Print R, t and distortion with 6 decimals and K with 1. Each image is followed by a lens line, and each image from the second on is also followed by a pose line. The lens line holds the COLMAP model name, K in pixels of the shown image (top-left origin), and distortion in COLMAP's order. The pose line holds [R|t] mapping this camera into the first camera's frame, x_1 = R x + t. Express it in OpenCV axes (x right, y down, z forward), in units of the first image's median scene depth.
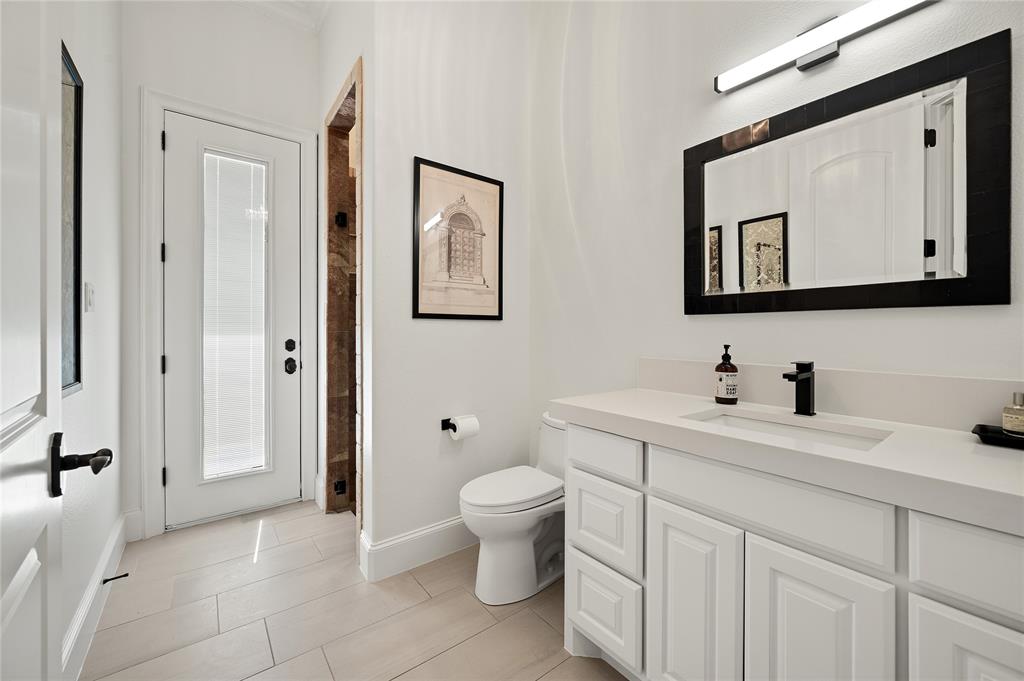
lens RADIAL K [[407.3, 0, 513.1], [0, 407.3, 335.2], [0, 0, 1]] dist [-0.002750, 0.000013]
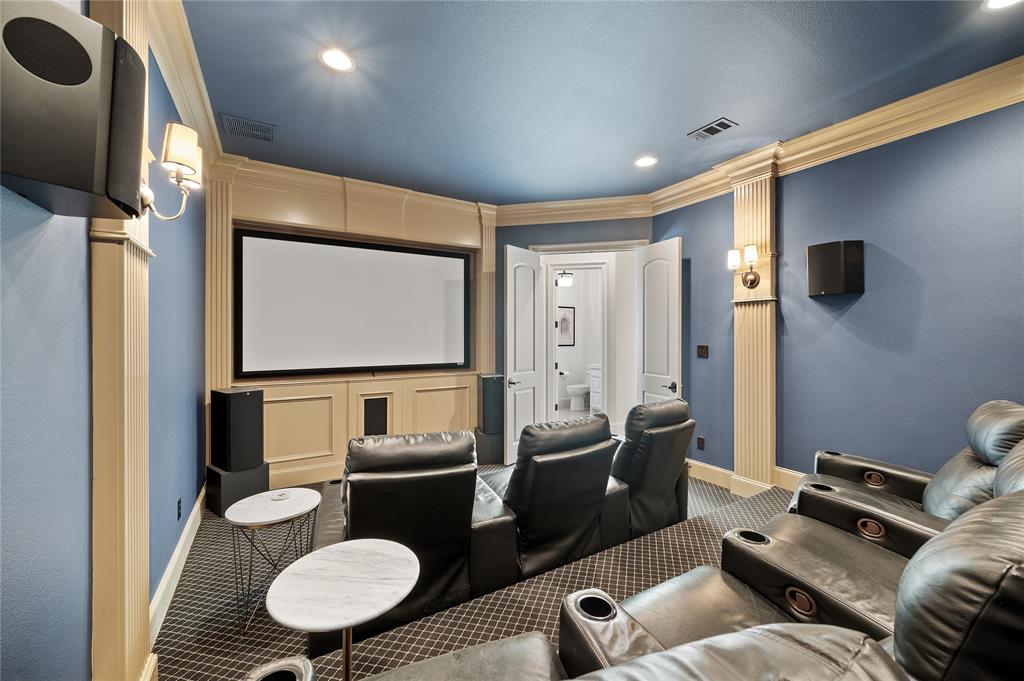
lens RADIAL K [[407.3, 0, 513.1], [0, 407.3, 339.1], [0, 0, 1]] dist [-0.002750, 0.000013]
pose [[0.993725, 0.002695, -0.111818, -0.215122], [-0.002997, 0.999992, -0.002536, -0.113695], [0.111810, 0.002855, 0.993726, -3.393555]]
